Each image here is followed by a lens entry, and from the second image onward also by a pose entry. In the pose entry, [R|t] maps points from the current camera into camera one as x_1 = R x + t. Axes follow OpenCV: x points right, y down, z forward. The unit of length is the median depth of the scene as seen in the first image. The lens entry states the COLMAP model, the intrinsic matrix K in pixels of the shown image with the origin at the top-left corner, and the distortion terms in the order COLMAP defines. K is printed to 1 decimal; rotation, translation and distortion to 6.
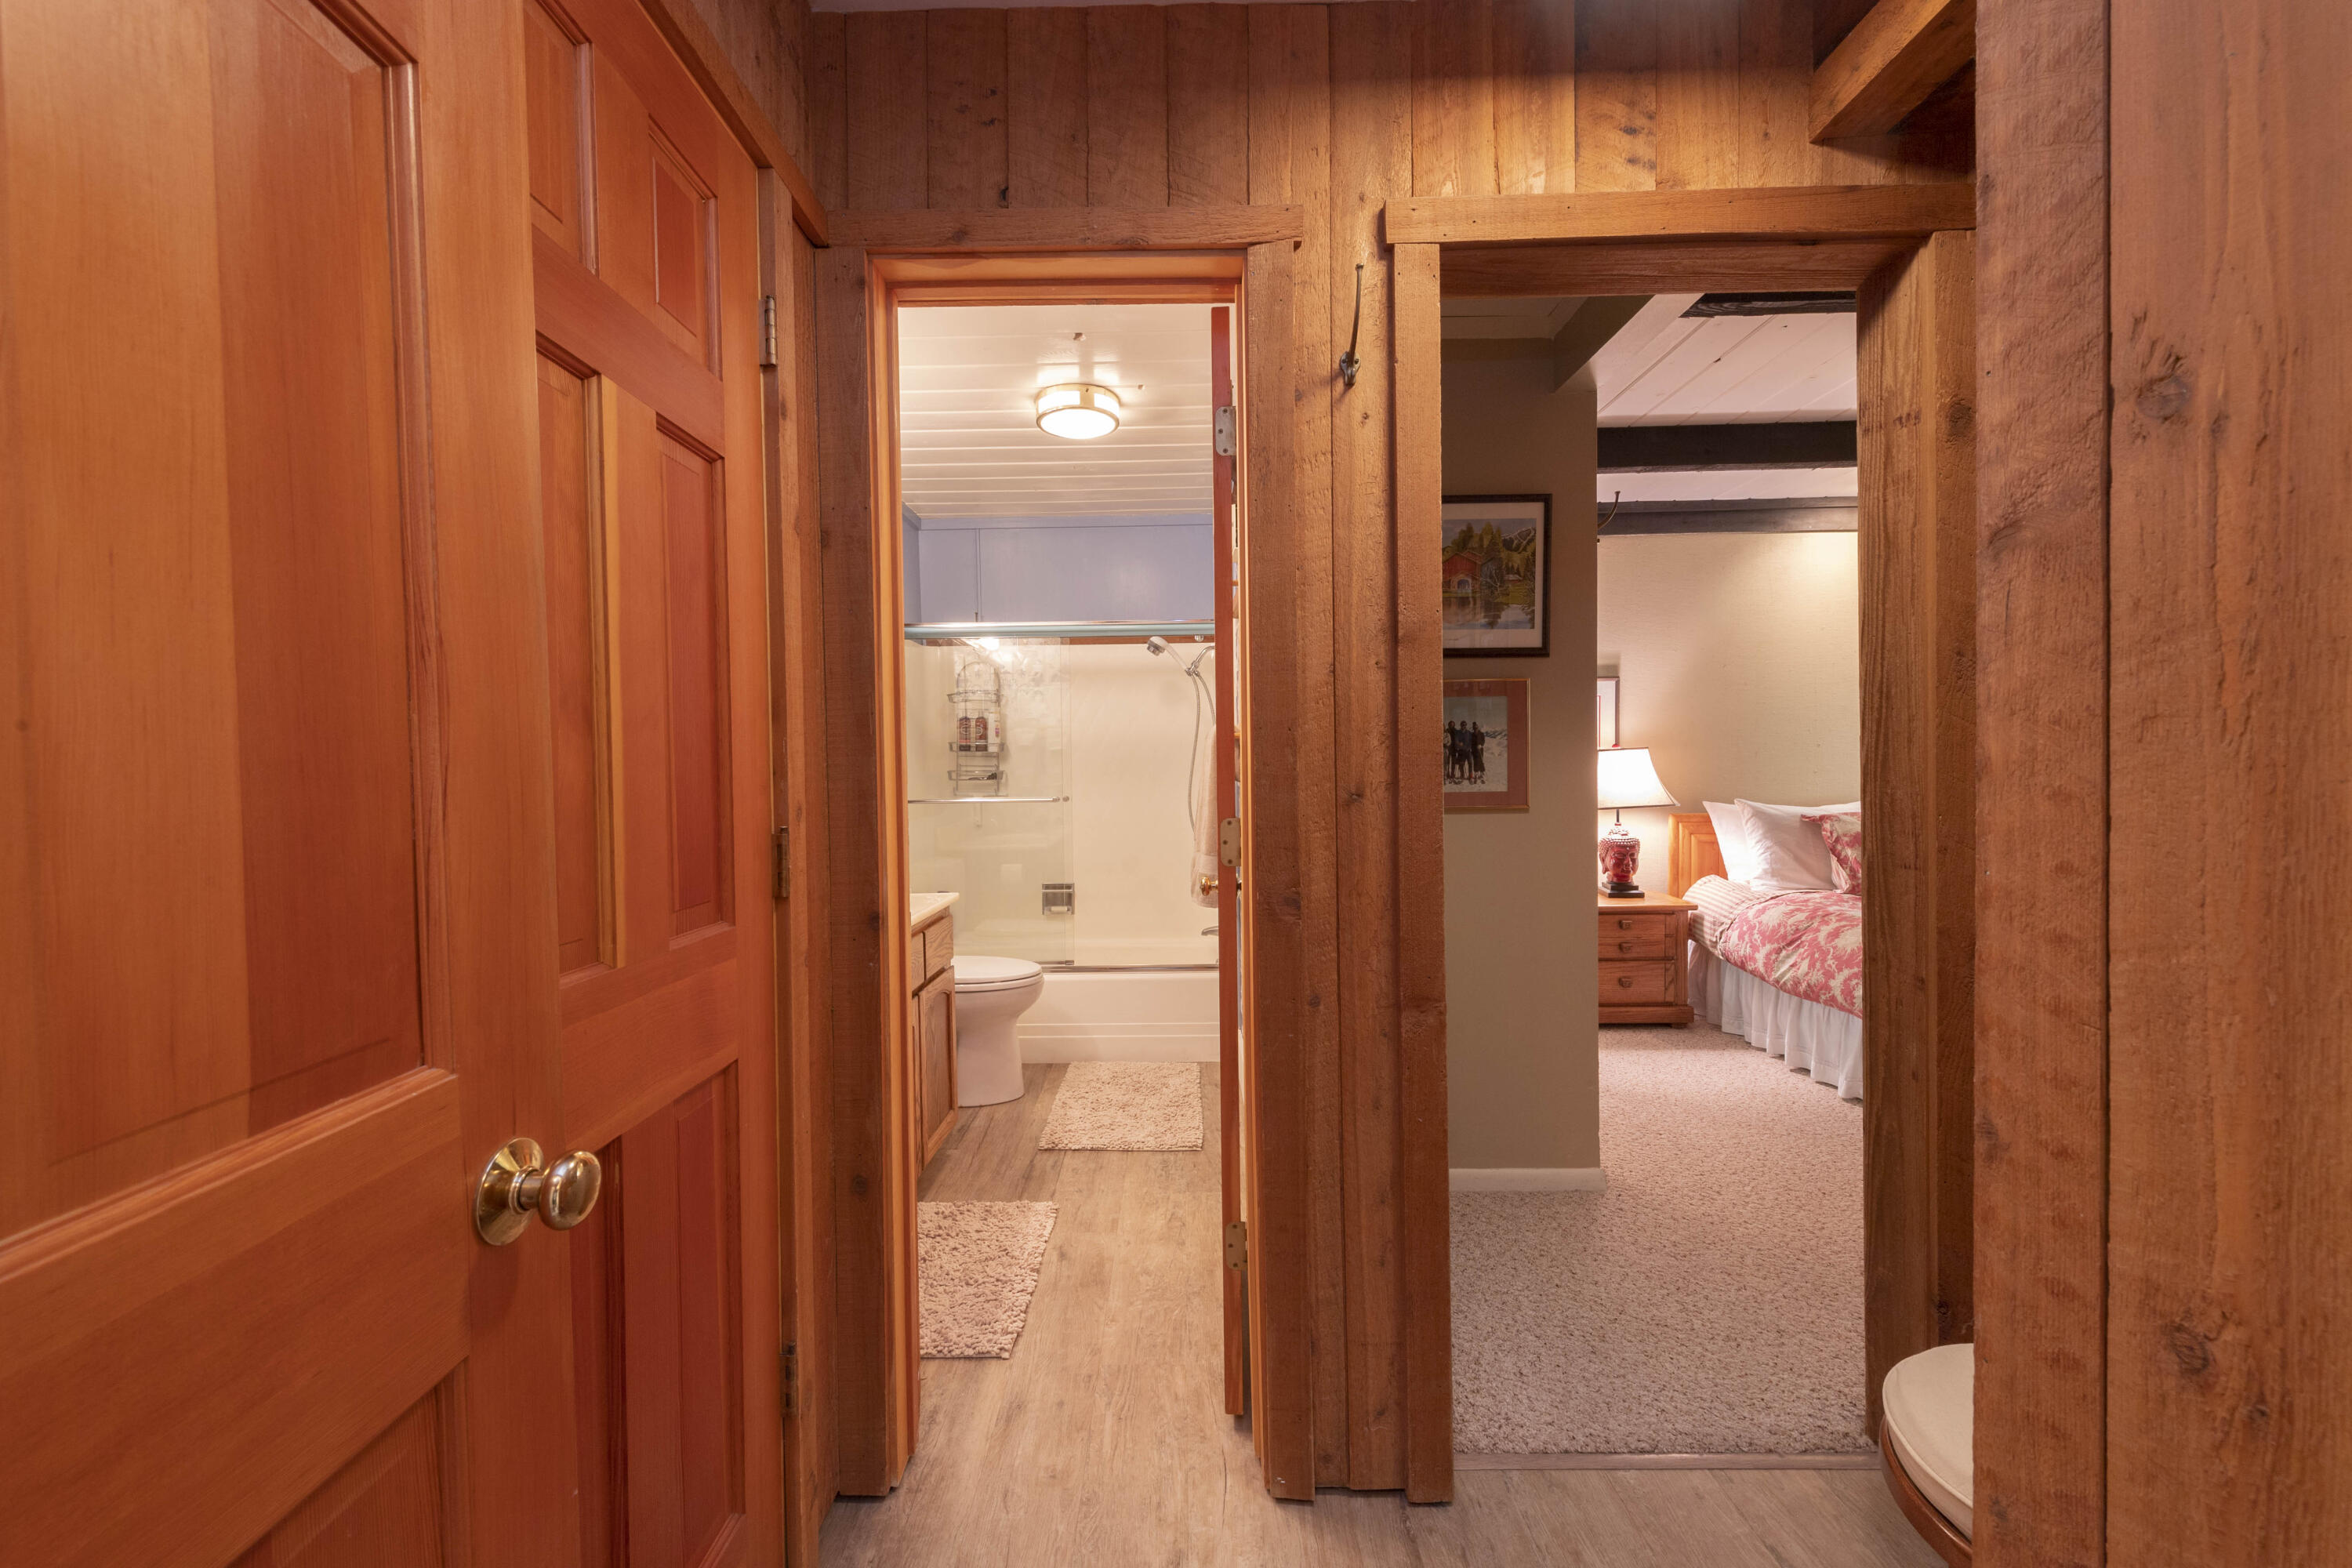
lens RADIAL K [[918.3, 0, 1168.5], [0, 918.3, 778.1], [0, 0, 1]] dist [0.009323, -0.000027]
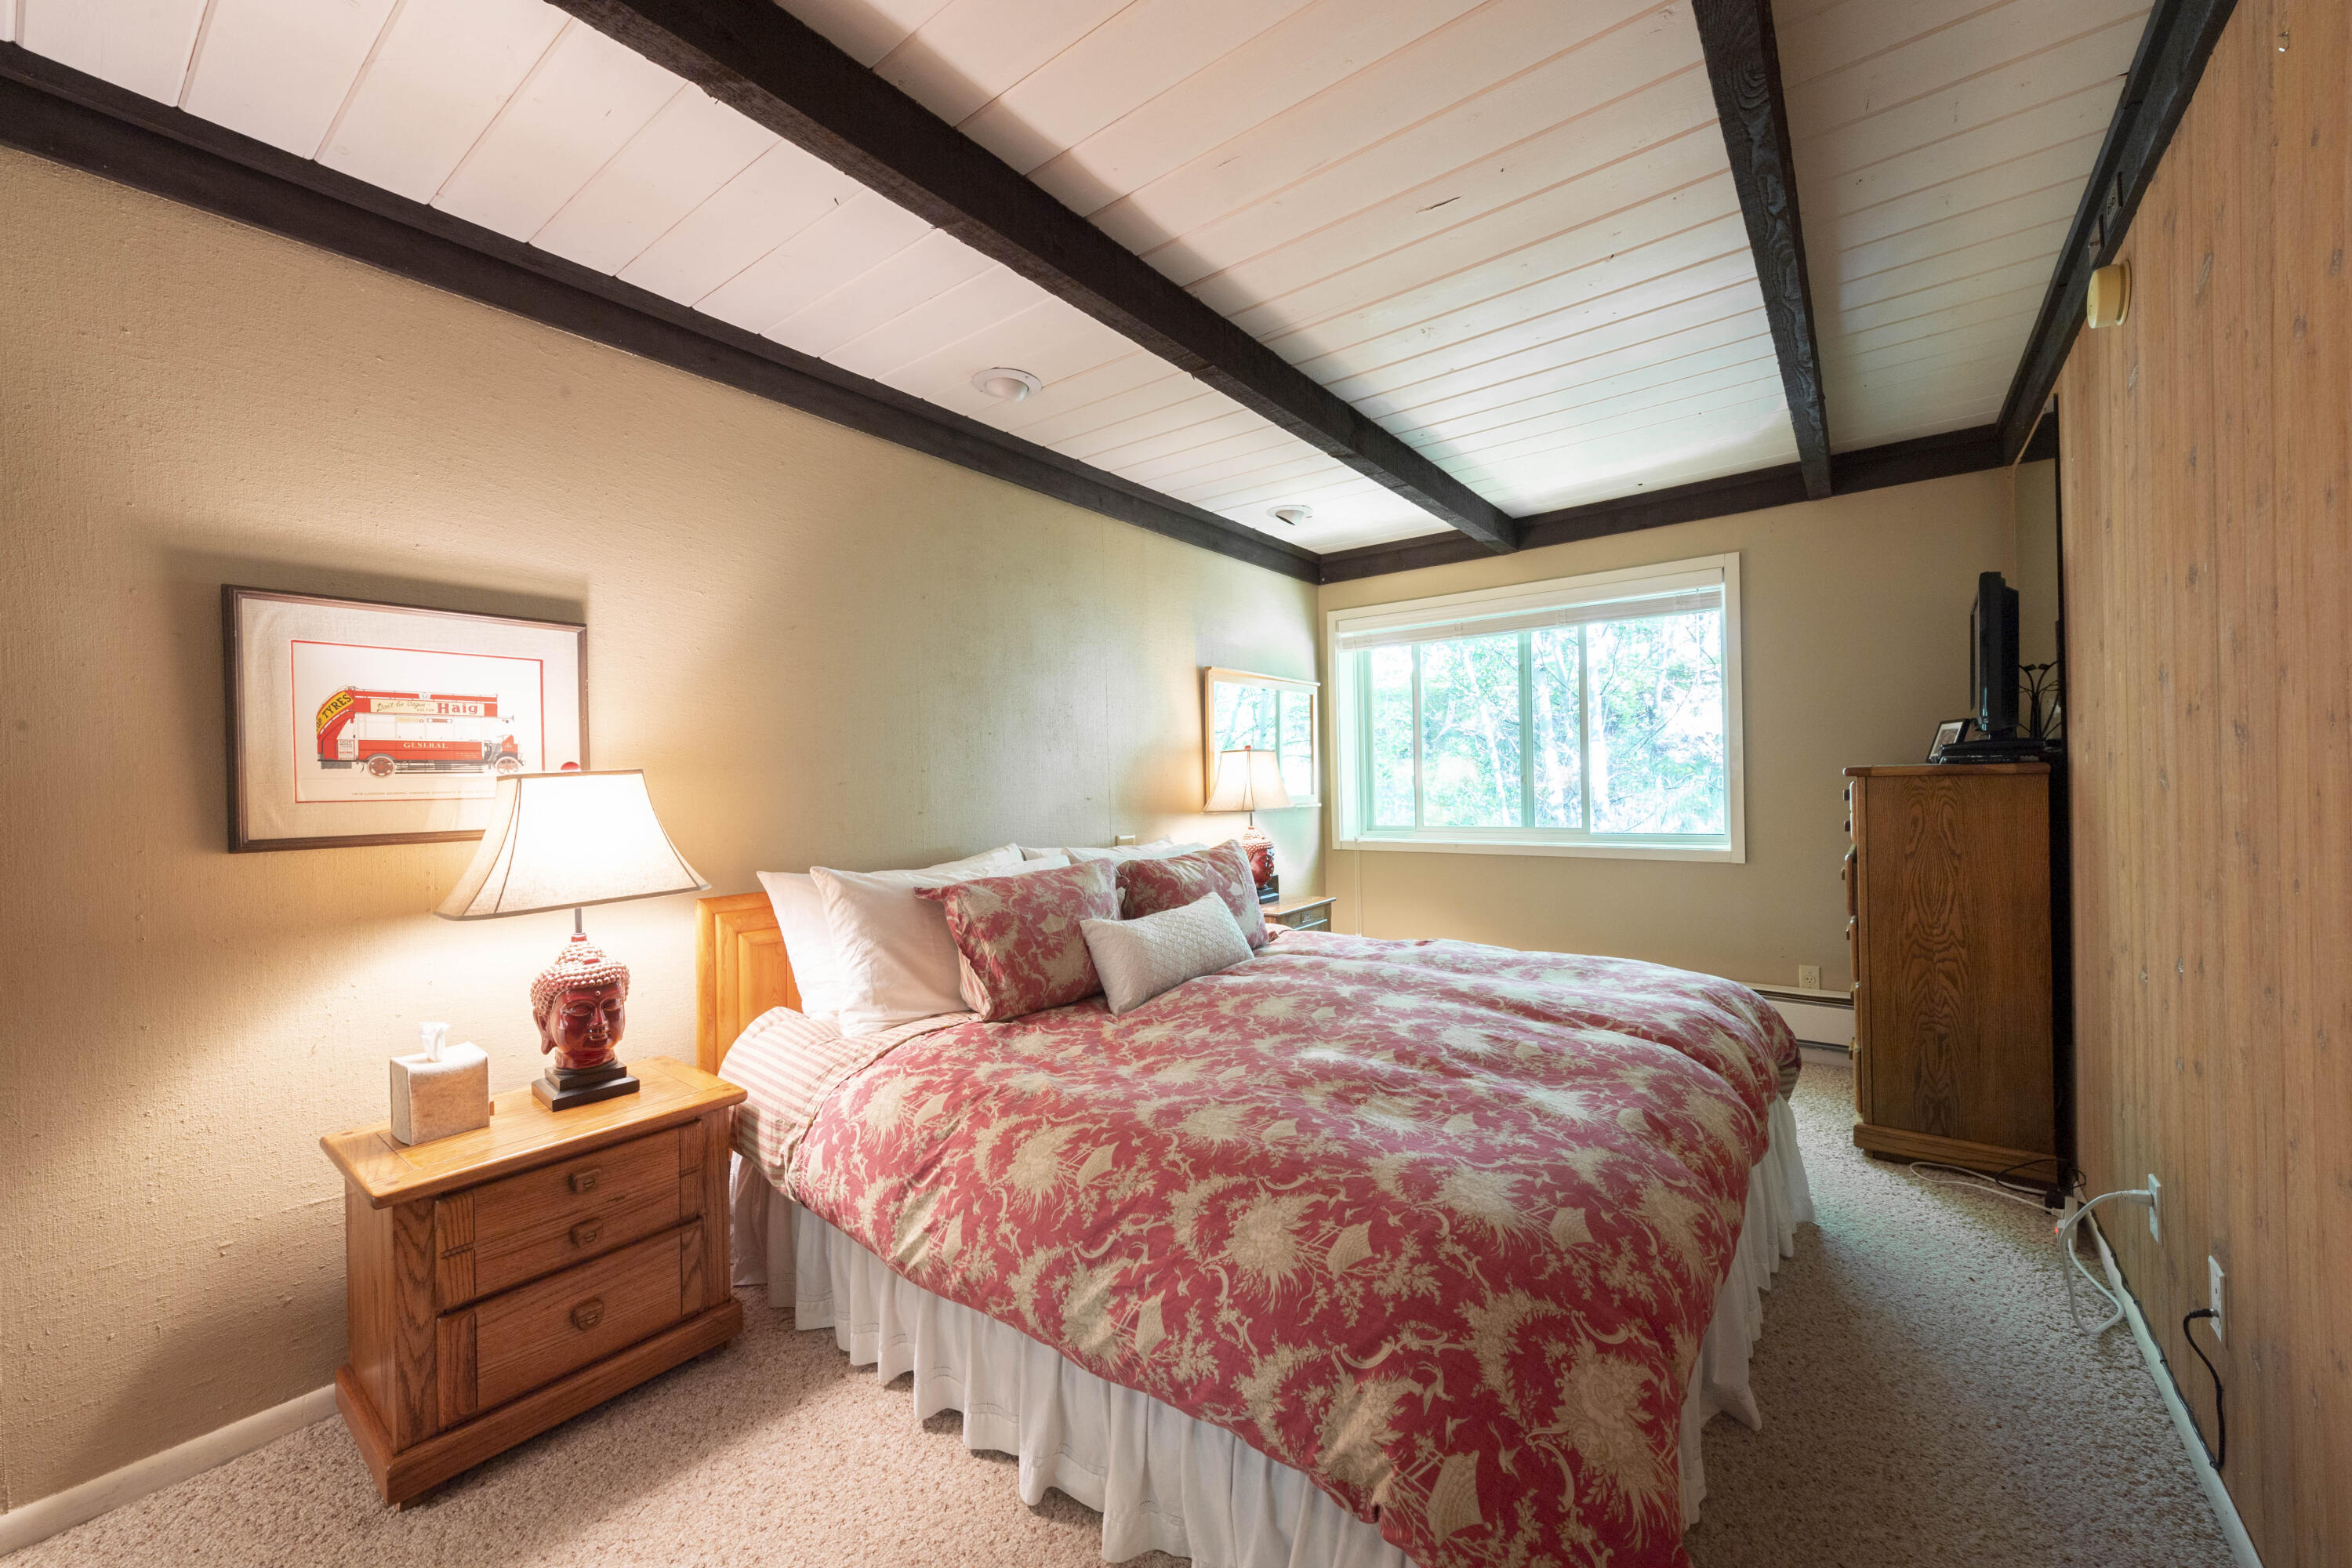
lens RADIAL K [[918.3, 0, 1170.9], [0, 918.3, 791.5], [0, 0, 1]] dist [0.009323, -0.000027]
pose [[0.599134, -0.006487, 0.800623, 0.336897], [0.025014, 0.999631, -0.010619, -0.011883], [-0.800258, 0.026389, 0.599075, 0.551645]]
